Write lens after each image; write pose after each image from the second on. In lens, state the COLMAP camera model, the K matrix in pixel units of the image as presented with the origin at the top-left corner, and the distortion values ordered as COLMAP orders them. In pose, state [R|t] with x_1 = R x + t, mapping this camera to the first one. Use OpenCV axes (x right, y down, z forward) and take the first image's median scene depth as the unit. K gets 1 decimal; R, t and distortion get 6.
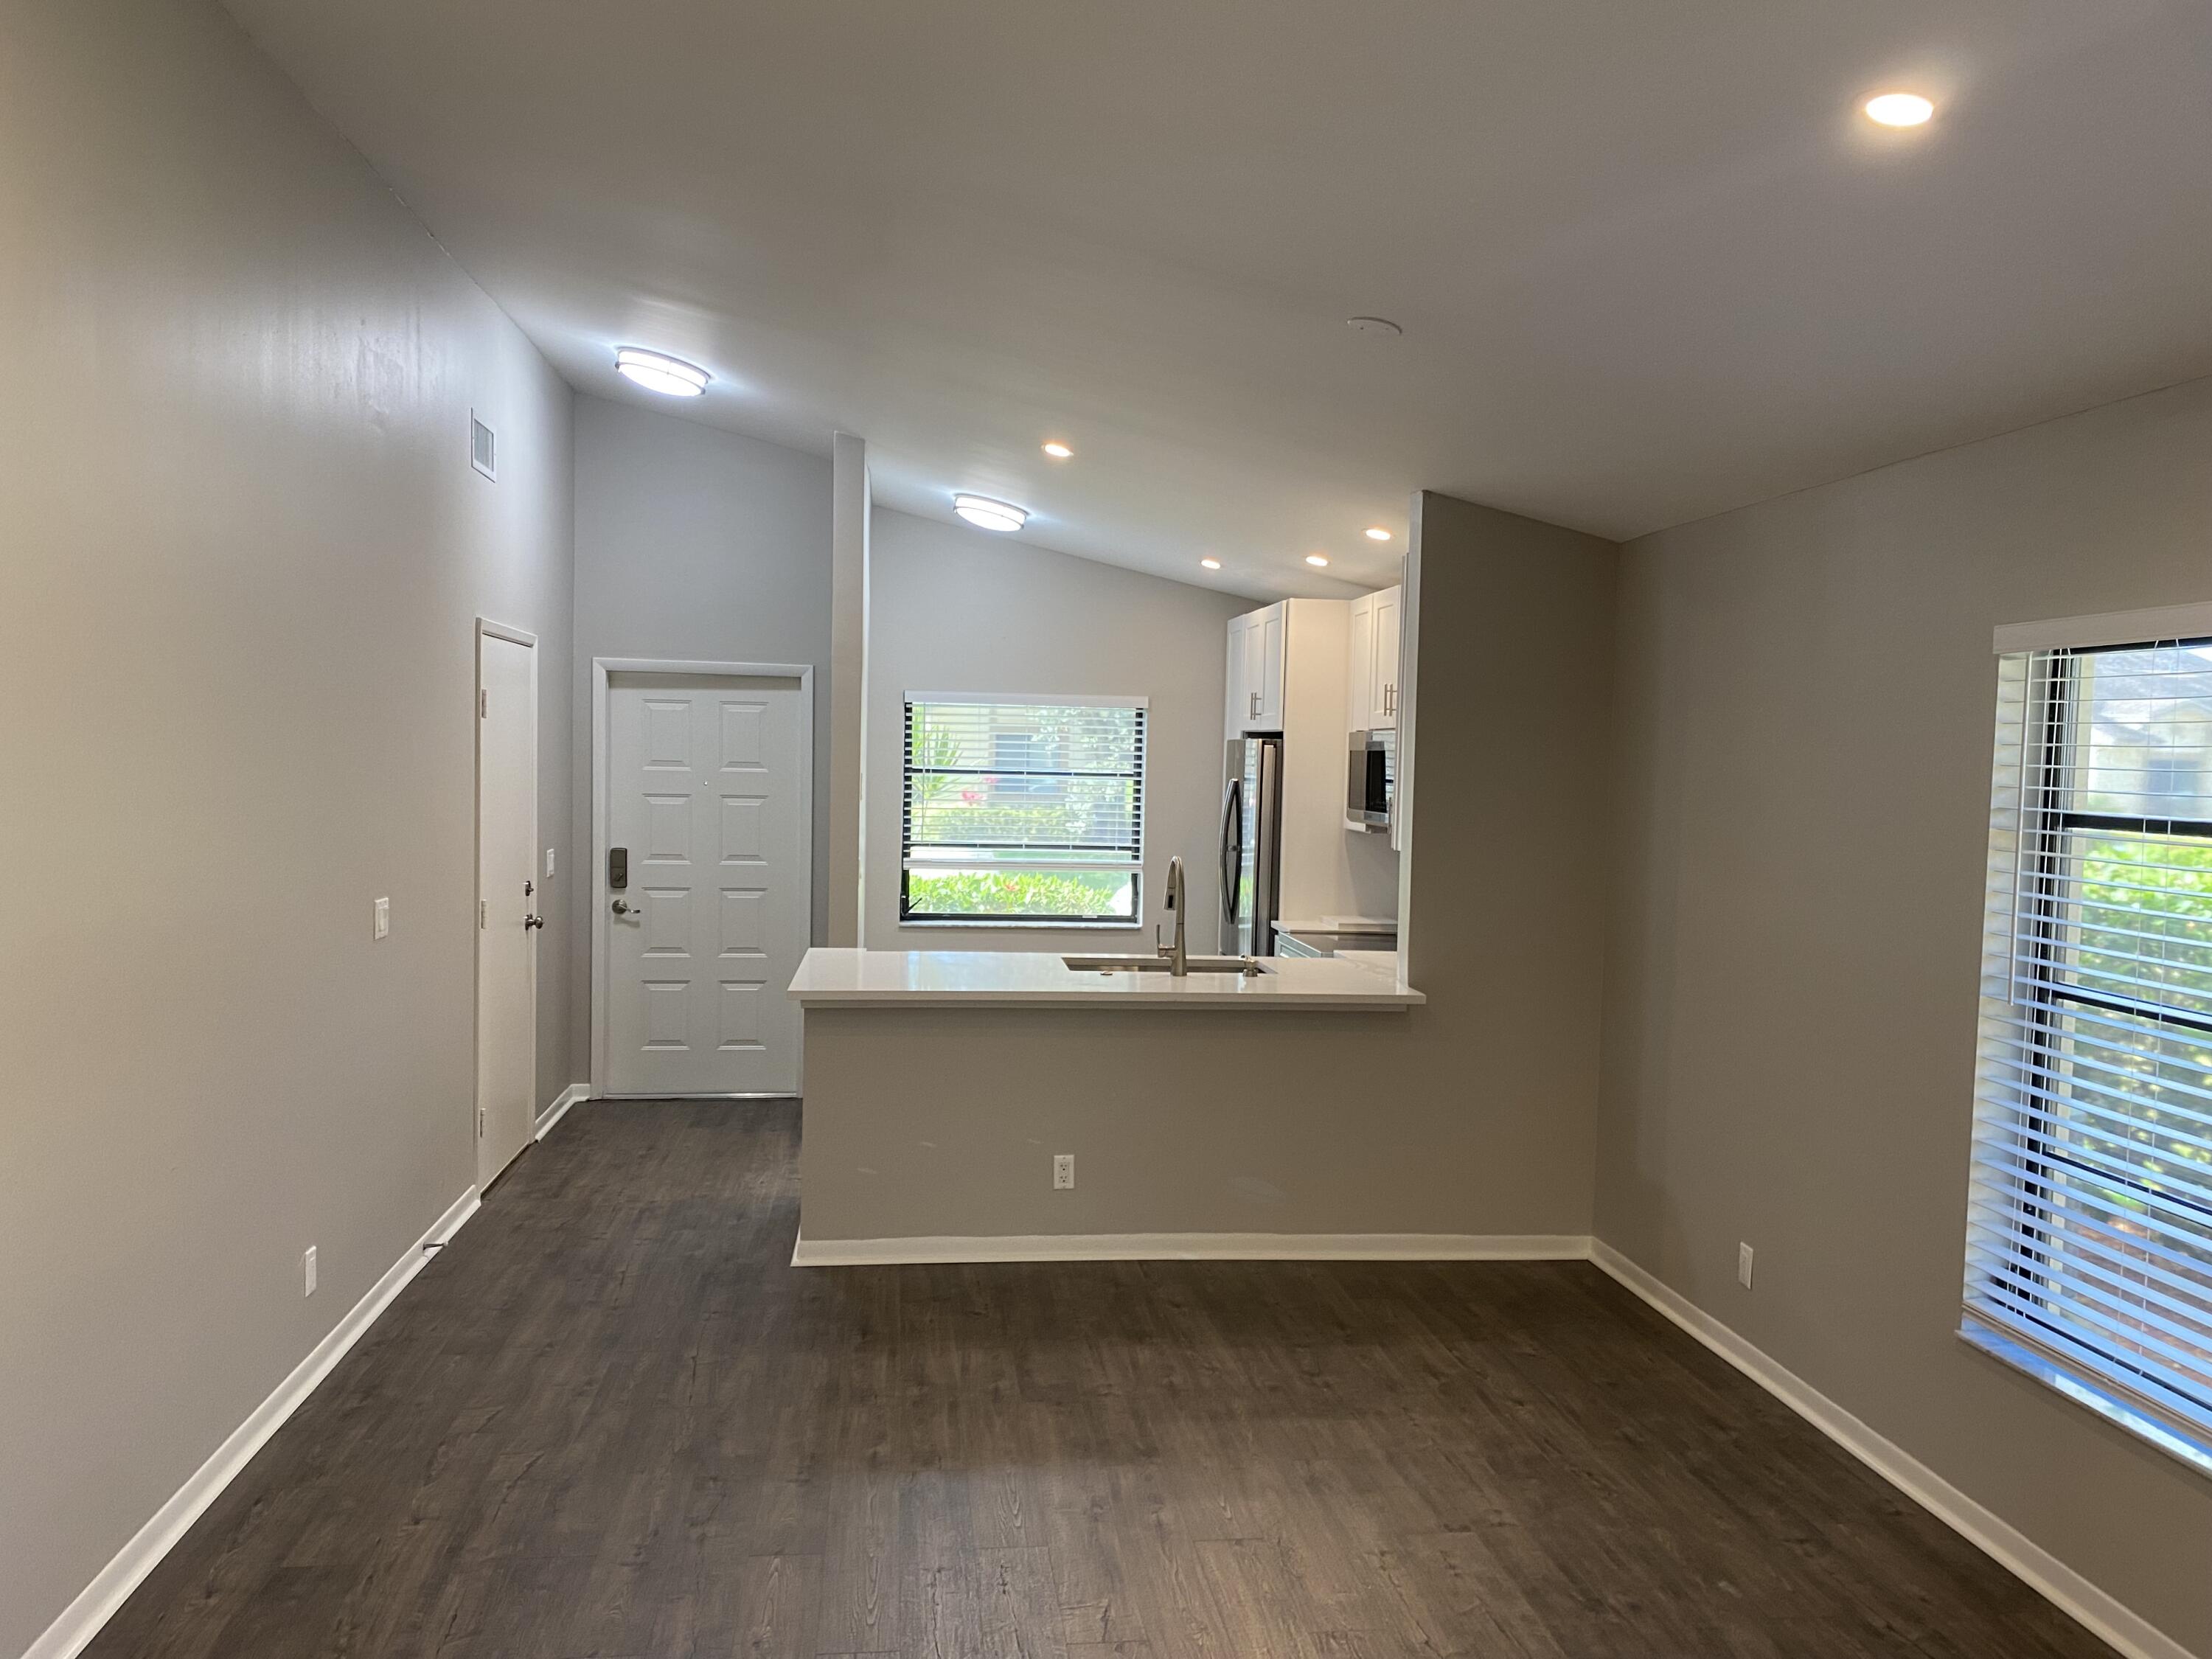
lens RADIAL K [[1713.2, 0, 1109.4], [0, 1713.2, 834.4], [0, 0, 1]] dist [0.029797, 0.002221]
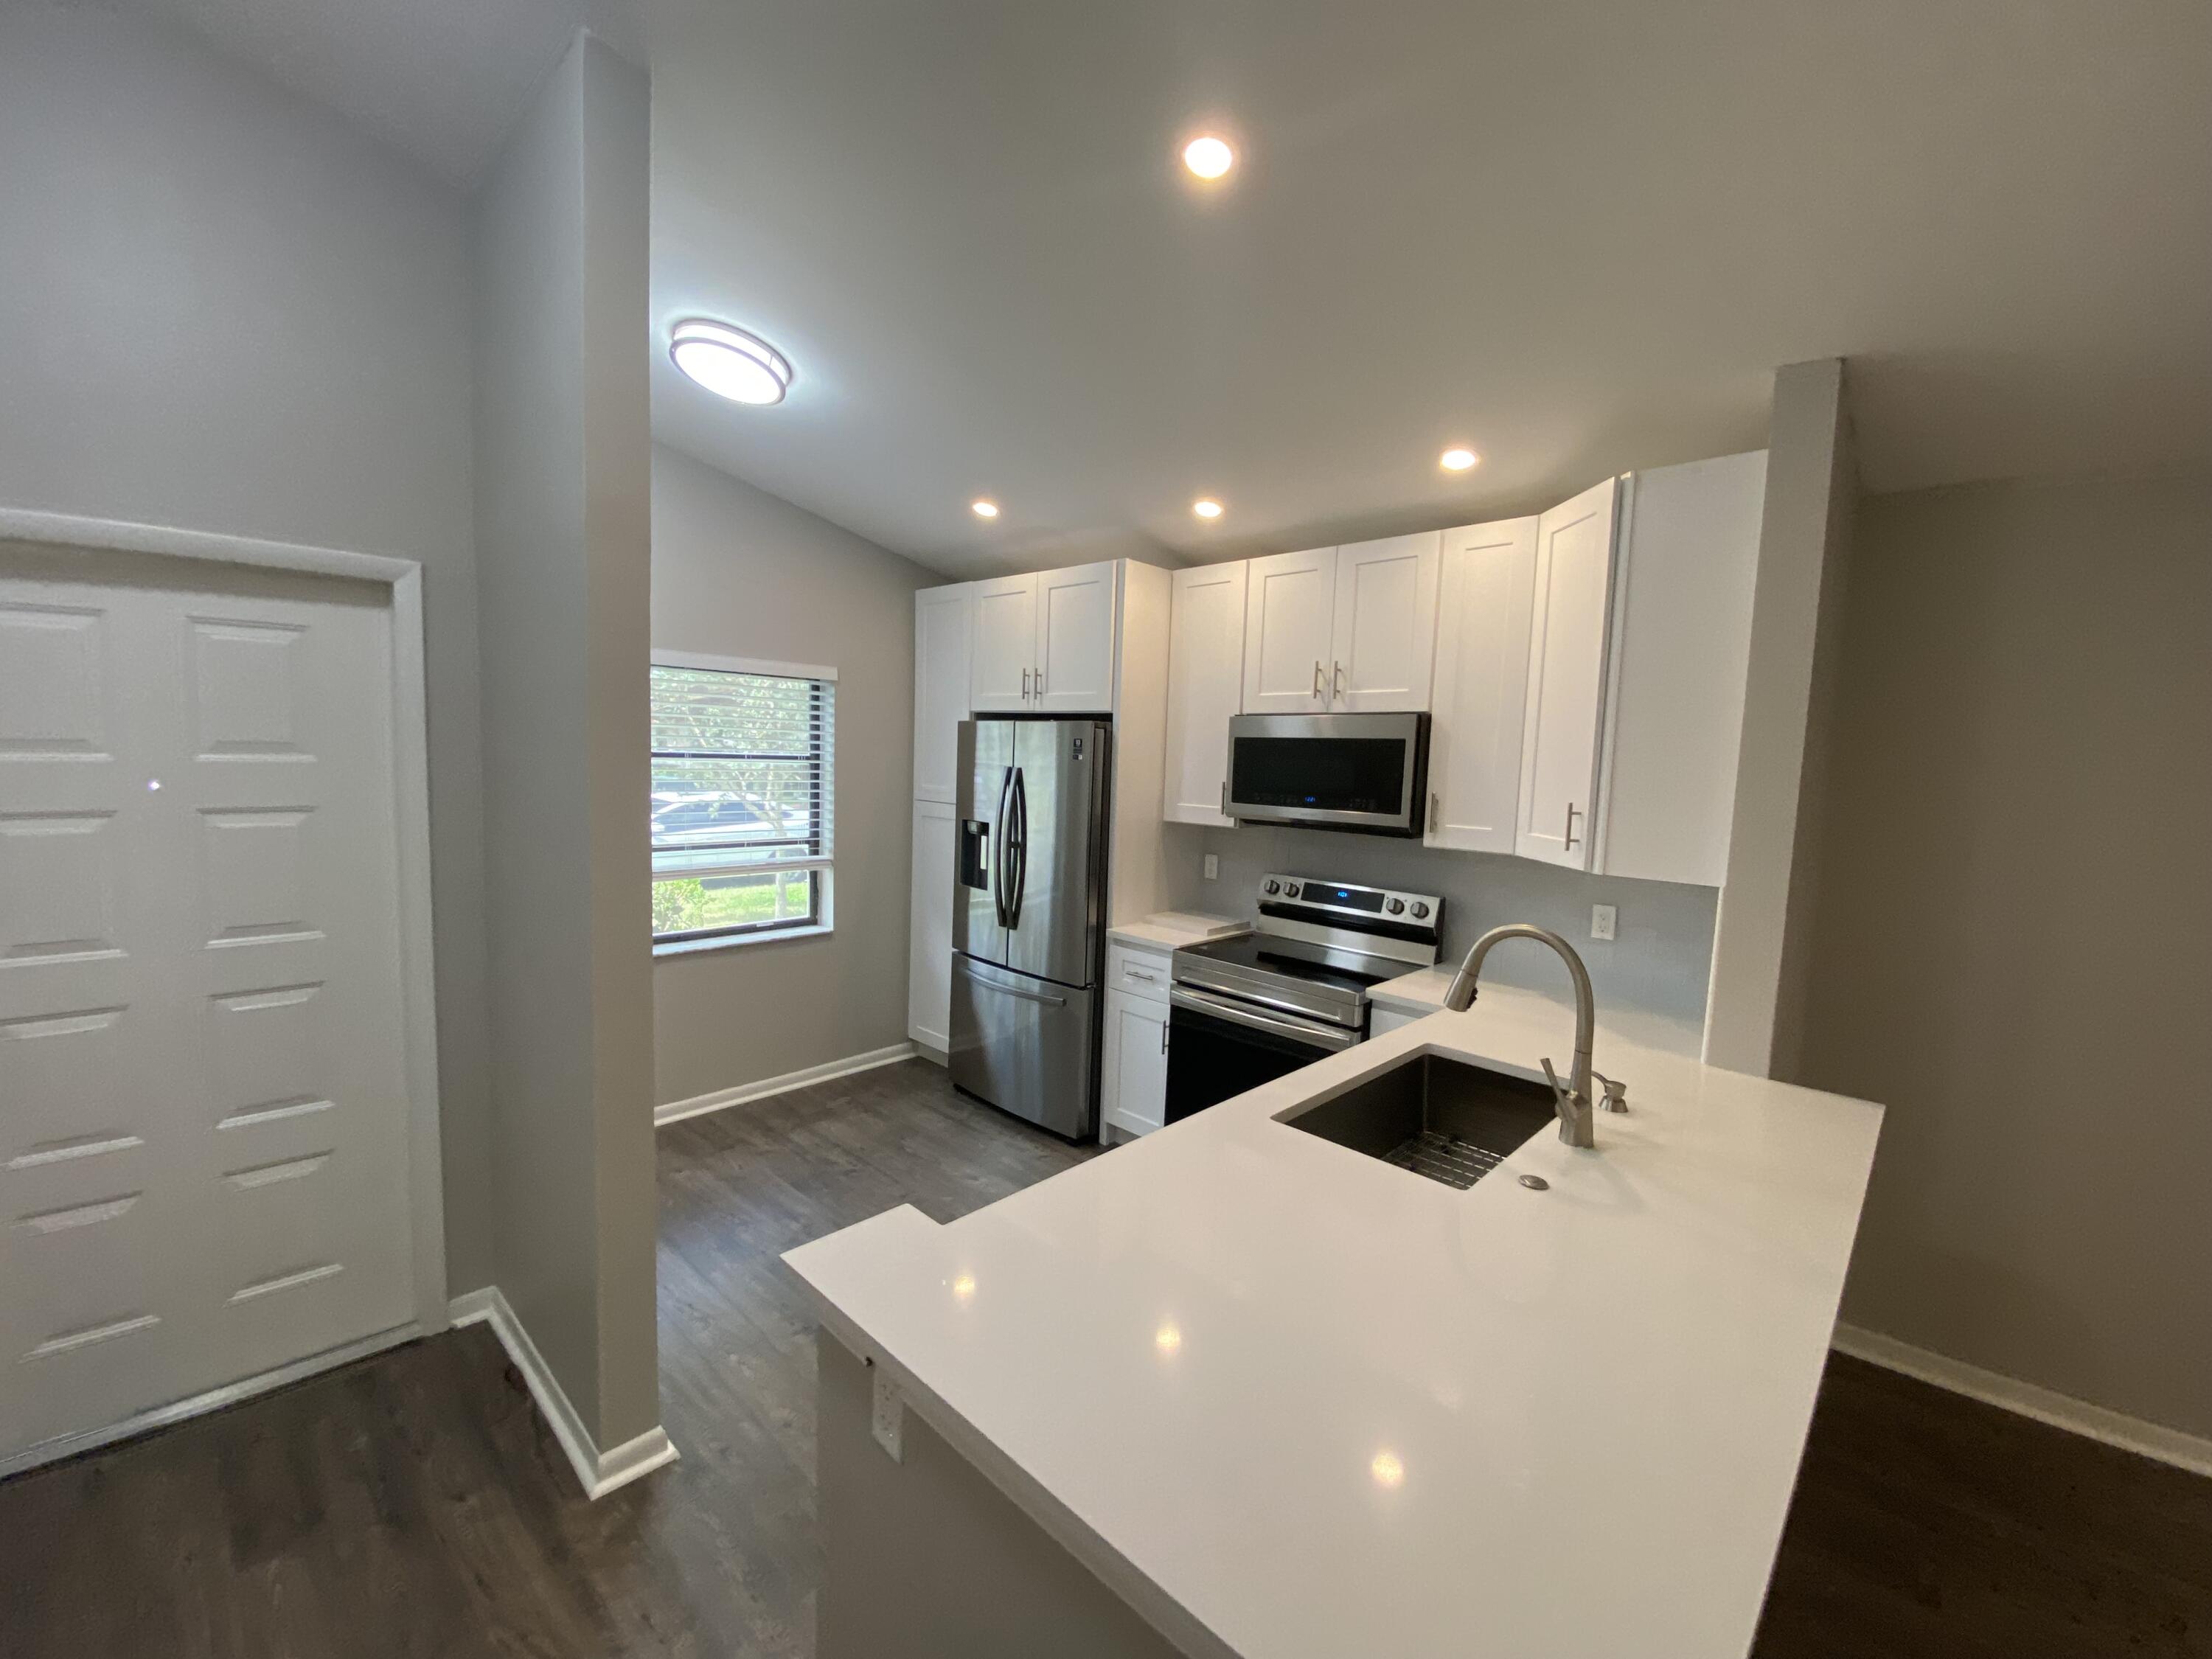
lens RADIAL K [[905.9, 0, 1110.3], [0, 905.9, 827.3], [0, 0, 1]] dist [0.017767, -0.021481]
pose [[0.768198, -0.052787, 0.638033, -0.200556], [0.015059, 0.997809, 0.064422, -0.032639], [-0.640036, -0.039881, 0.767310, 0.667846]]
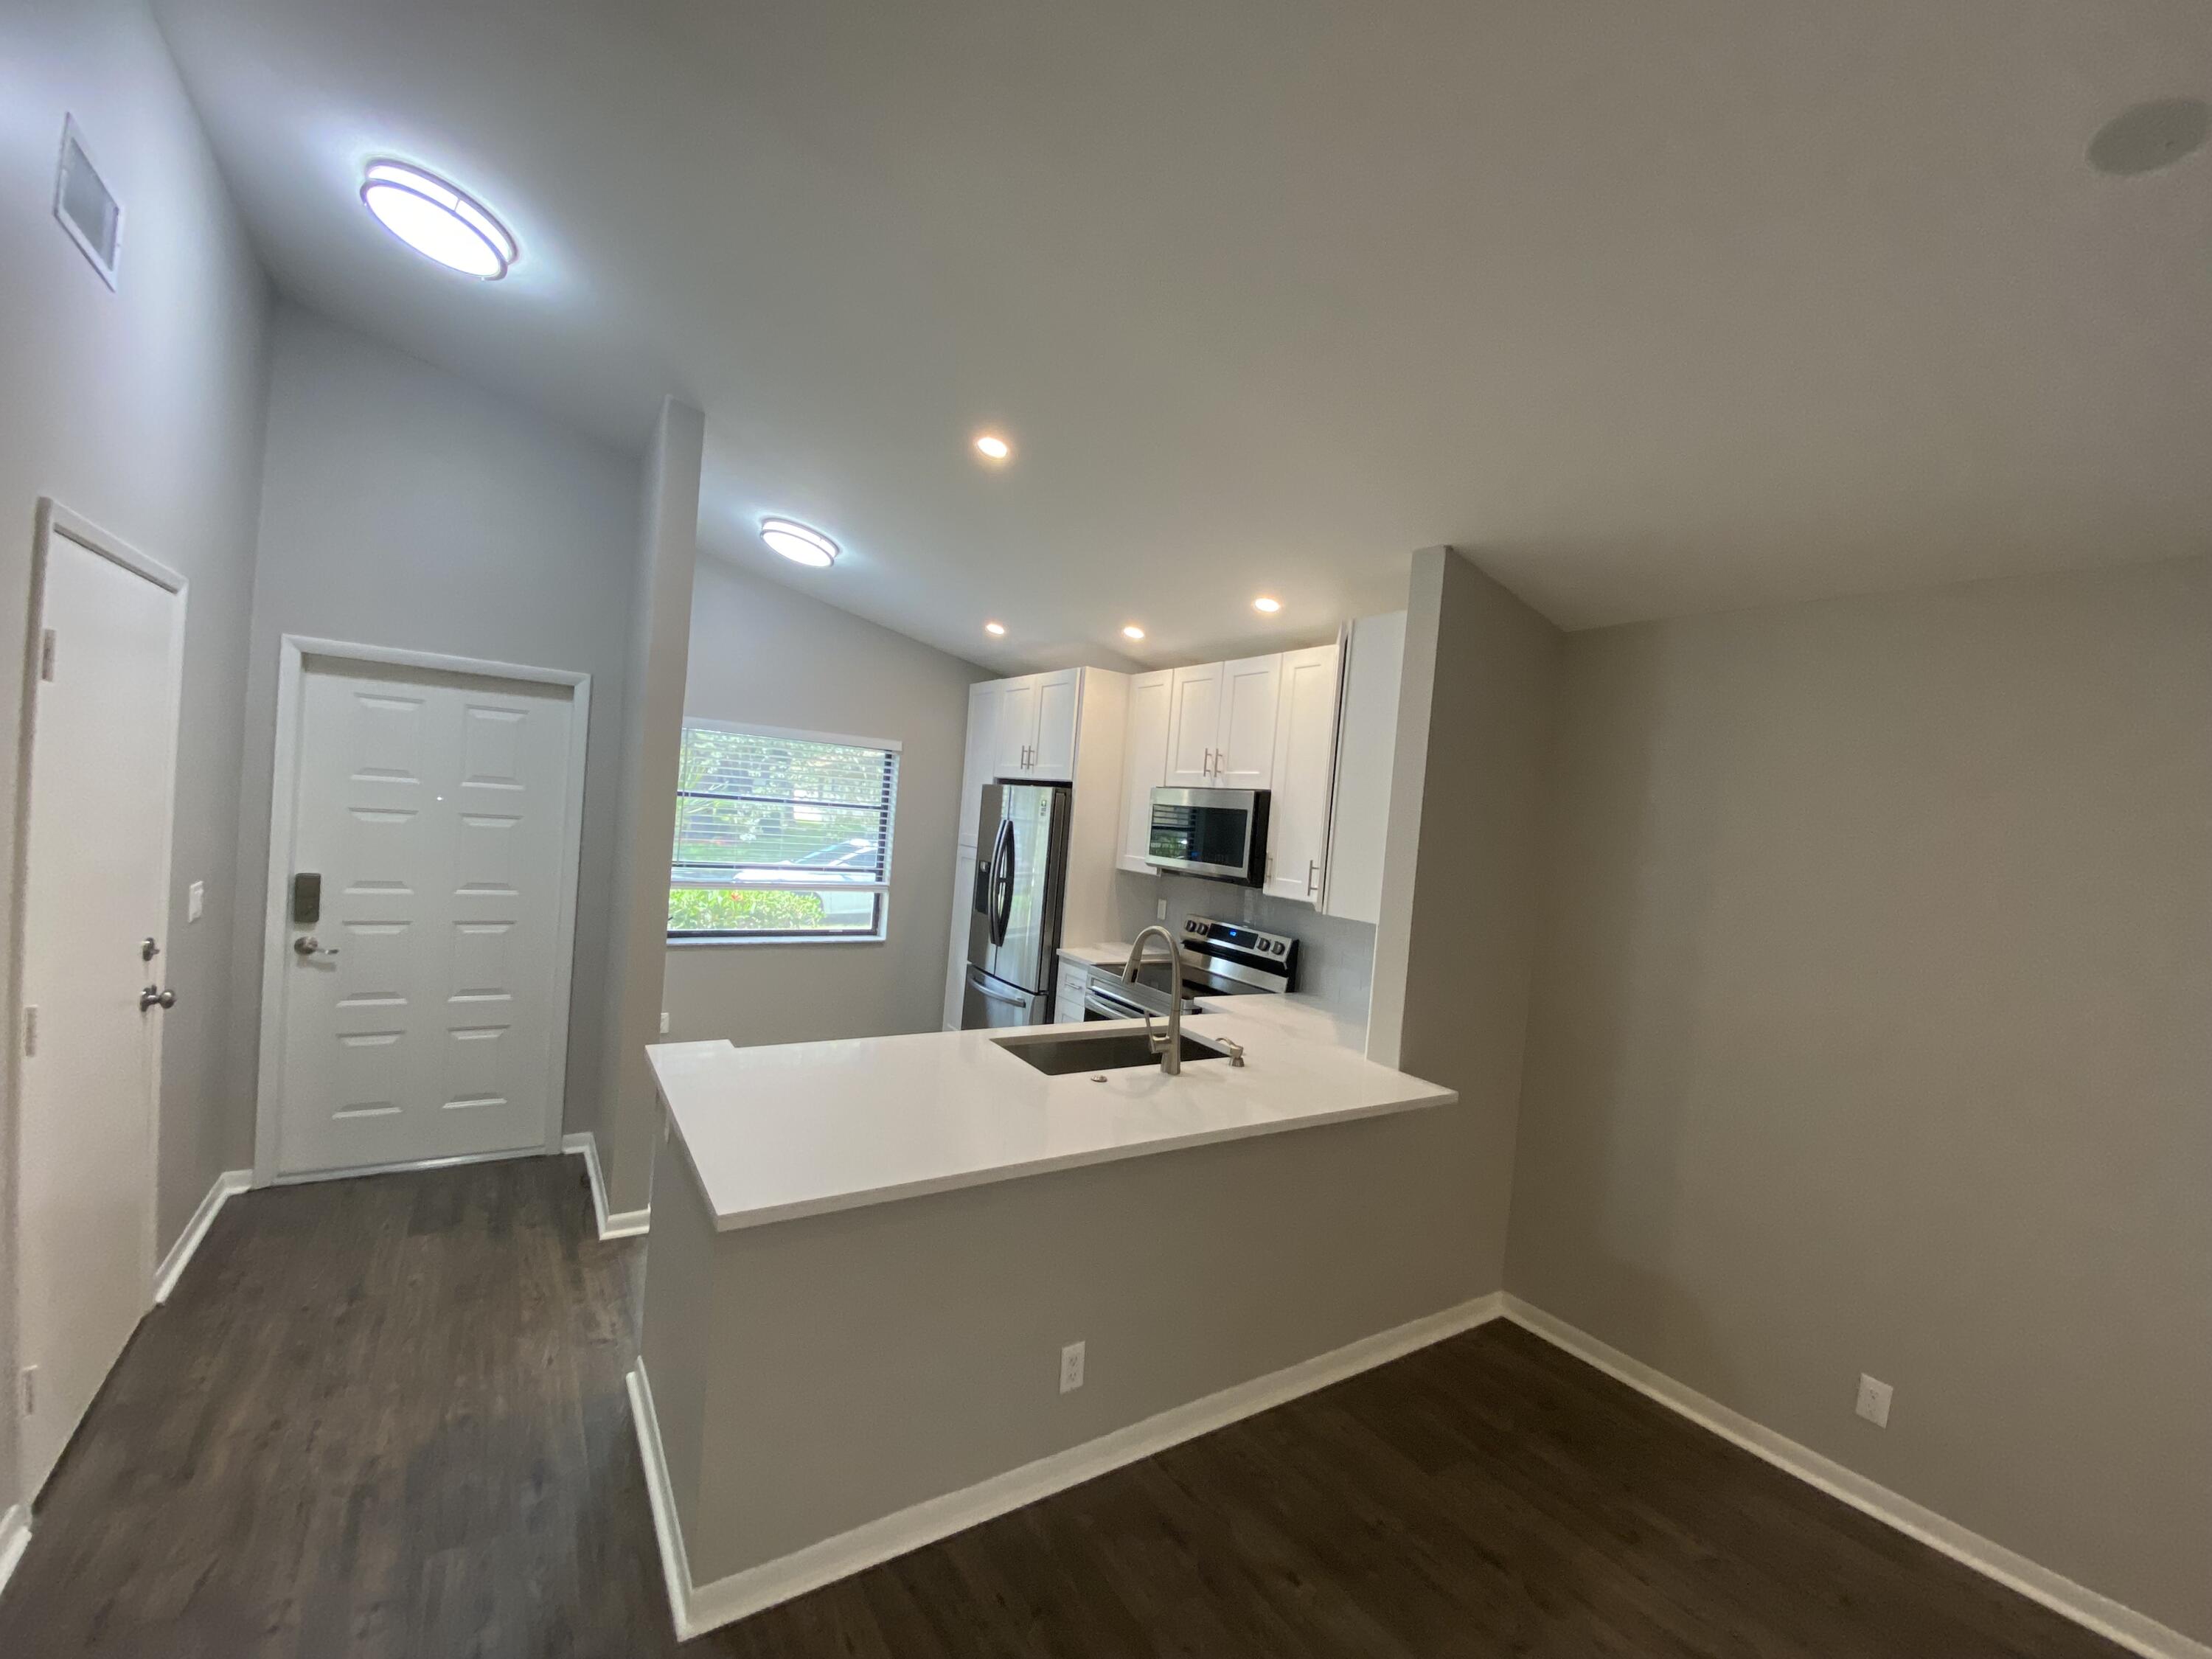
lens RADIAL K [[905.9, 0, 1110.3], [0, 905.9, 827.3], [0, 0, 1]] dist [0.017767, -0.021481]
pose [[0.894687, 0.040469, 0.444857, -0.144579], [-0.038740, 0.999165, -0.012981, -0.023988], [-0.445011, -0.005620, 0.895507, 0.469482]]
